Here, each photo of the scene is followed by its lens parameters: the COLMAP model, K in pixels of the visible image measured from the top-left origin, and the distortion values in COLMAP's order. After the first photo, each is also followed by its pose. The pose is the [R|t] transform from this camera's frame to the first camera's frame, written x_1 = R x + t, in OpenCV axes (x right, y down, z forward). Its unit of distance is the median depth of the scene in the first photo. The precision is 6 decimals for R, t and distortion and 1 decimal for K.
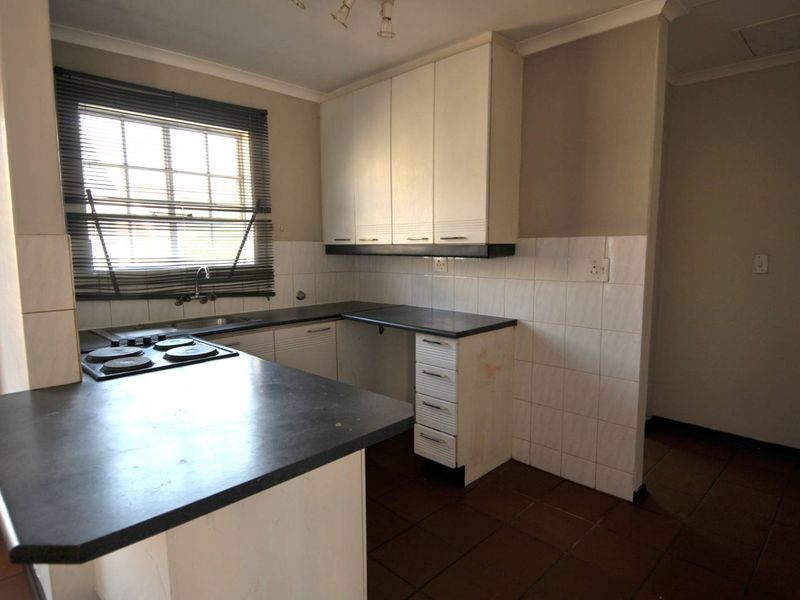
lens RADIAL K [[478.7, 0, 400.0], [0, 478.7, 300.0], [0, 0, 1]] dist [0.006120, 0.000979]
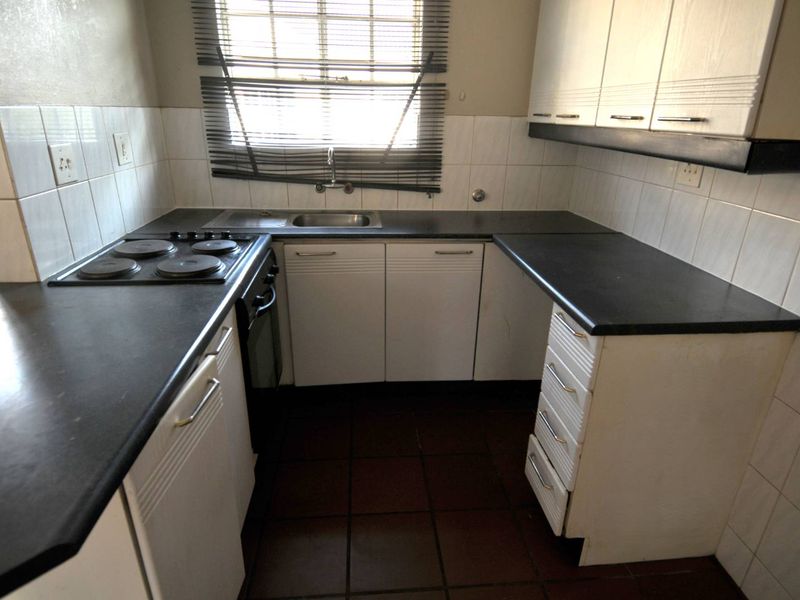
lens RADIAL K [[469.4, 0, 401.3], [0, 469.4, 306.1], [0, 0, 1]] dist [0.003941, 0.000100]
pose [[0.762691, 0.264638, -0.590143, 0.199093], [-0.098206, 0.949262, 0.298758, -0.060674], [0.639264, -0.169905, 0.749983, 0.416125]]
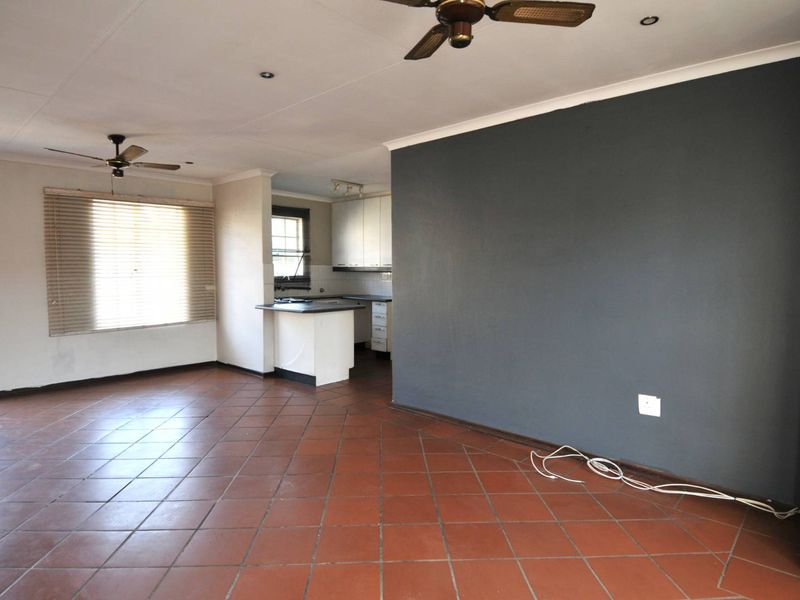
lens RADIAL K [[478.7, 0, 400.0], [0, 478.7, 300.0], [0, 0, 1]] dist [0.006120, 0.000979]
pose [[0.999112, 0.005697, 0.041752, 0.066766], [-0.003719, 0.998873, -0.047314, 0.160804], [-0.041974, 0.047117, 0.998007, -1.384872]]
